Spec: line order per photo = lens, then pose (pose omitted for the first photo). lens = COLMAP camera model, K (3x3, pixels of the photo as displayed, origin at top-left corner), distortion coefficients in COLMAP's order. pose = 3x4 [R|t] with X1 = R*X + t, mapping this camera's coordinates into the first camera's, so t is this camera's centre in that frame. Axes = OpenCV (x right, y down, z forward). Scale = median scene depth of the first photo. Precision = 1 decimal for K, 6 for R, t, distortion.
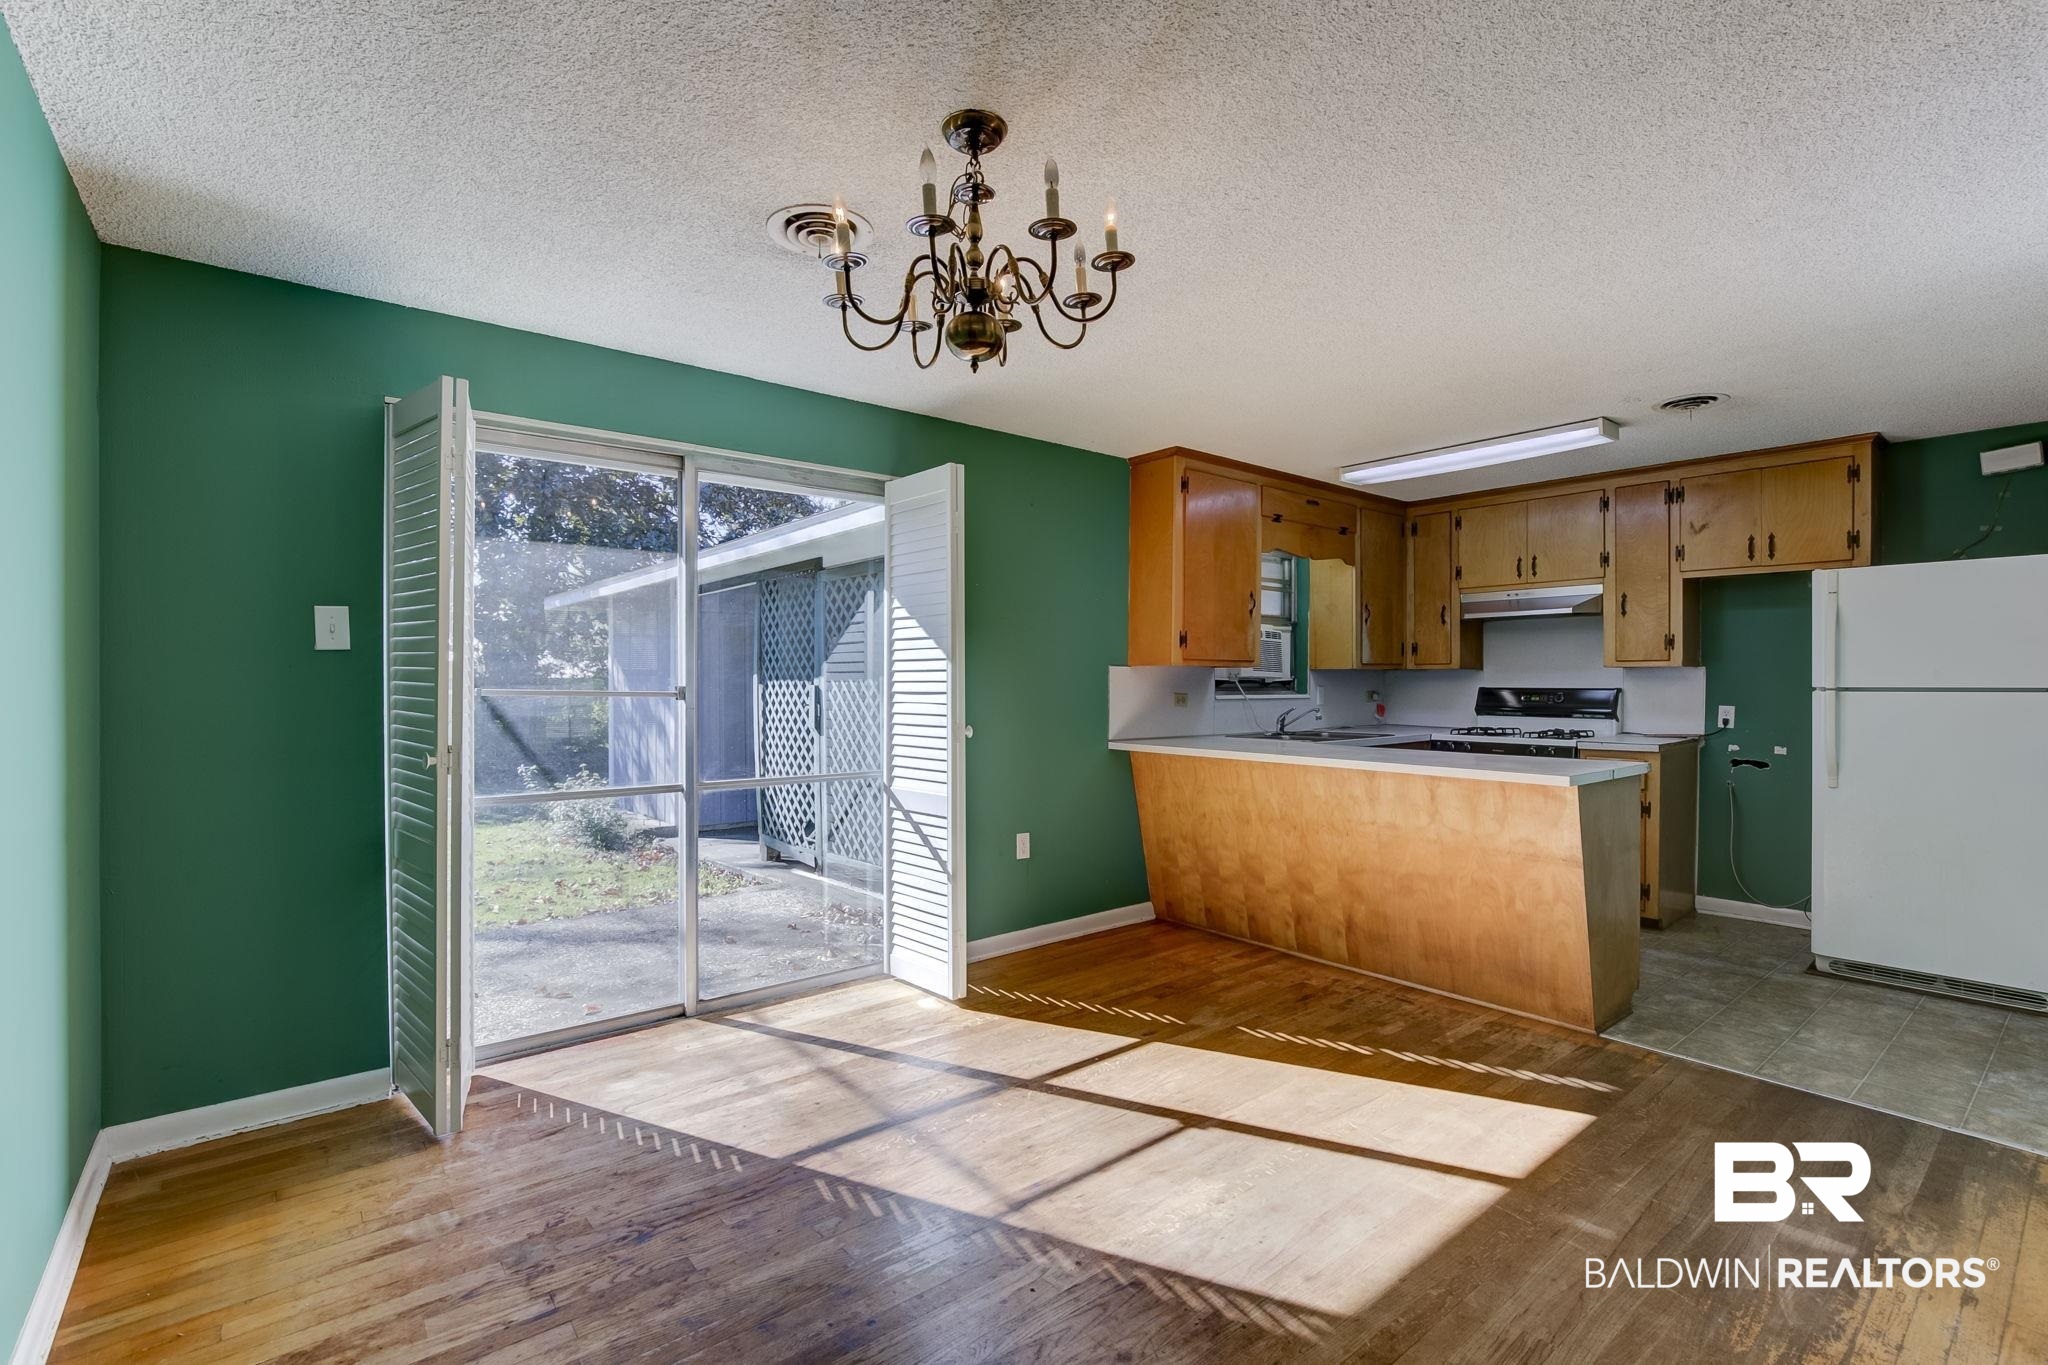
lens RADIAL K [[918.4, 0, 1011.7], [0, 918.4, 683.6], [0, 0, 1]] dist [-0.033029, 0.002902]
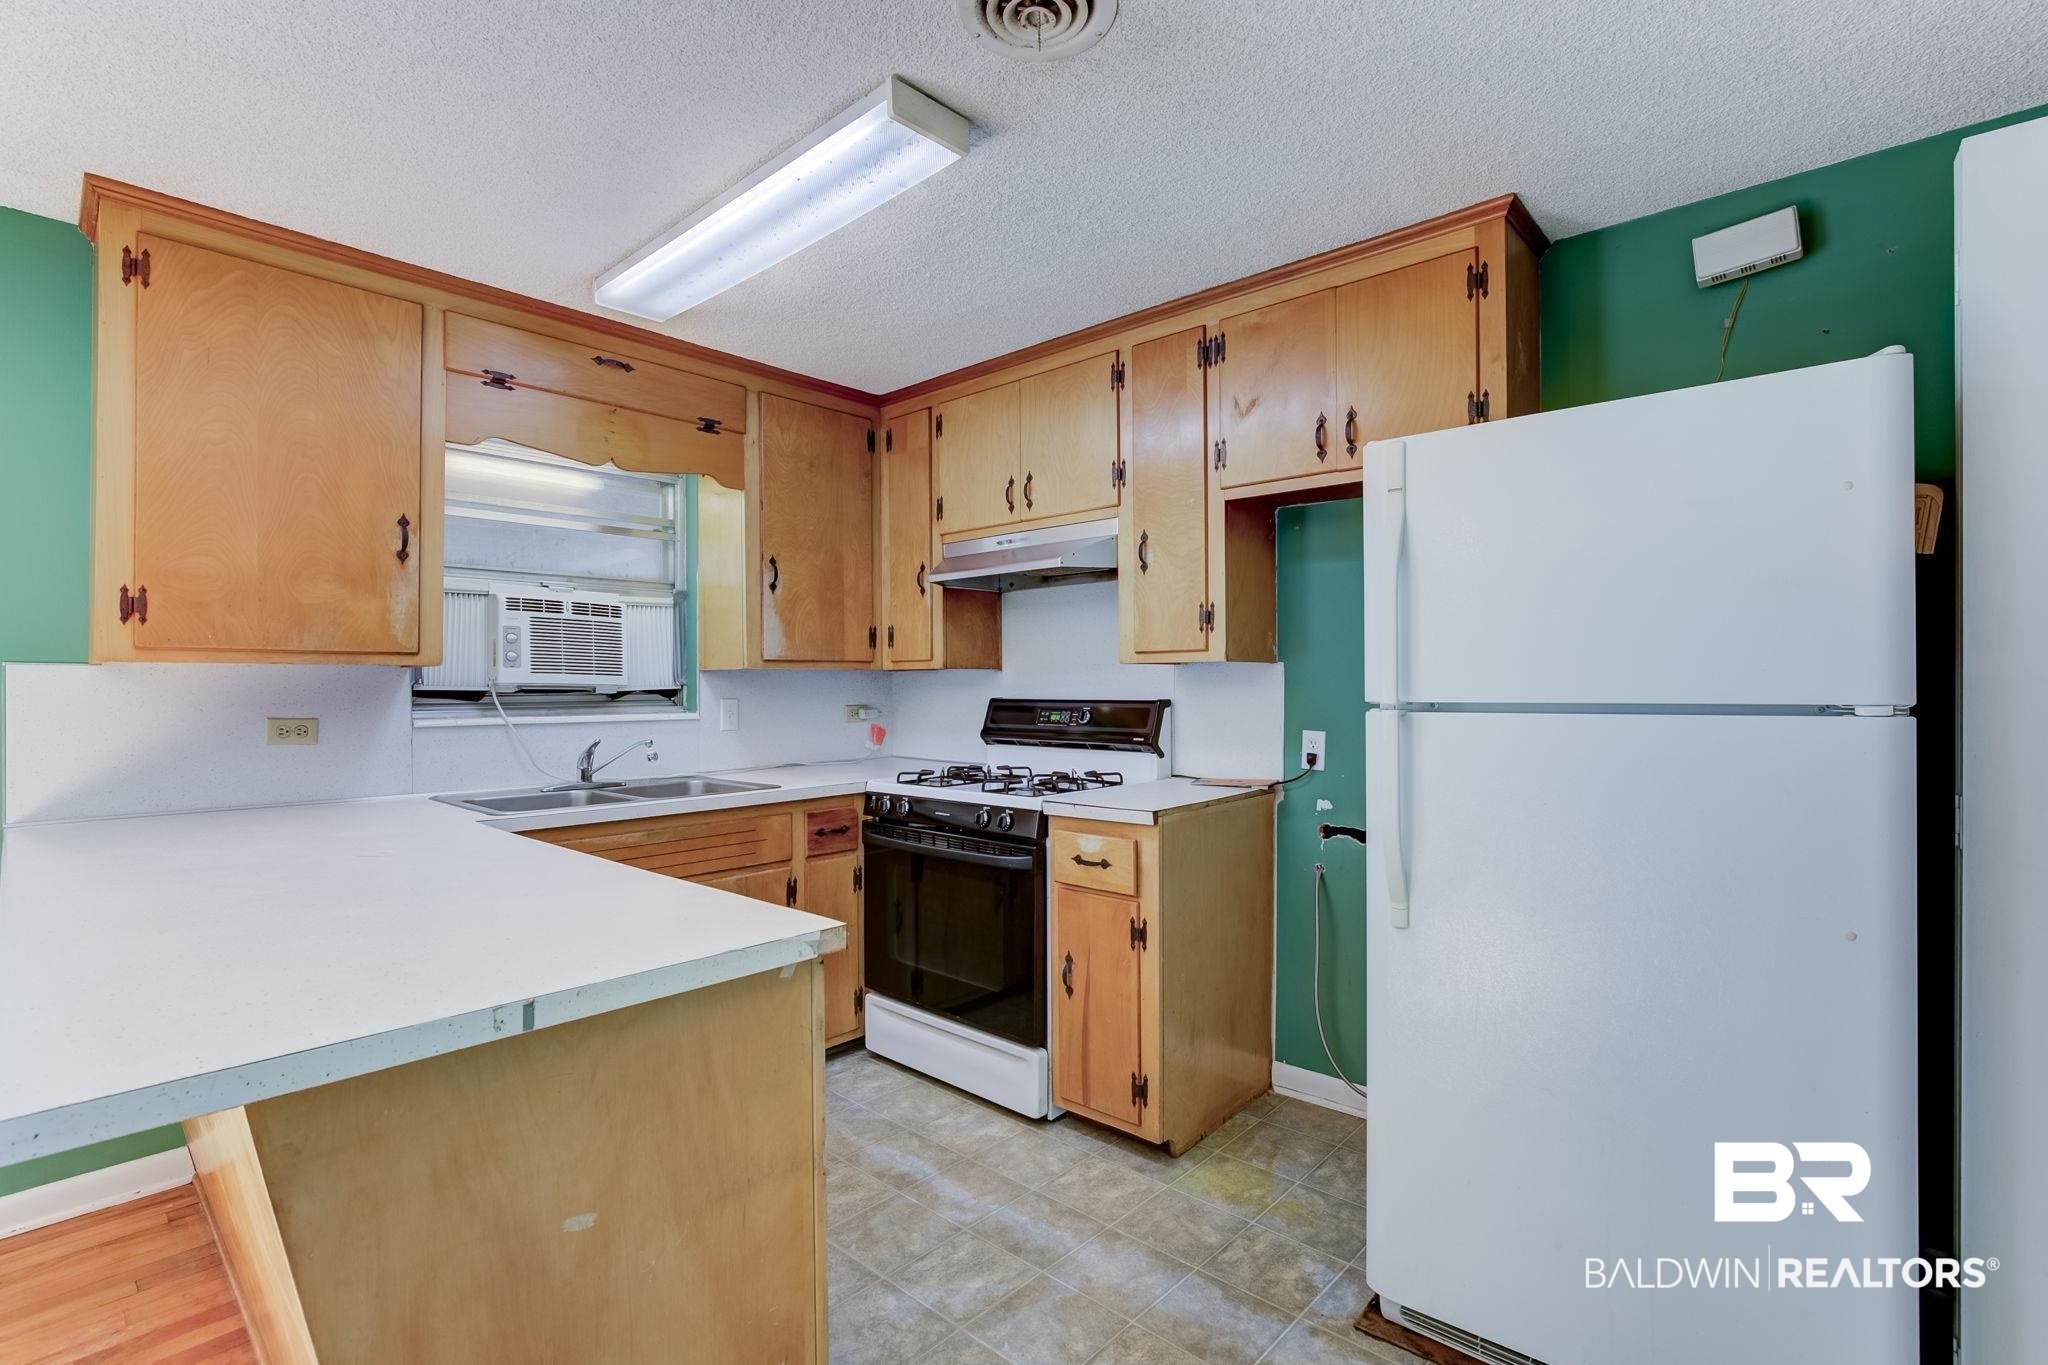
lens RADIAL K [[918.4, 0, 1033.8], [0, 918.4, 682.3], [0, 0, 1]] dist [-0.033029, 0.002902]
pose [[0.985041, -0.006120, 0.172209, 0.513600], [0.007171, 0.999959, -0.005484, -0.003883], [-0.172169, 0.006636, 0.985045, 0.454760]]
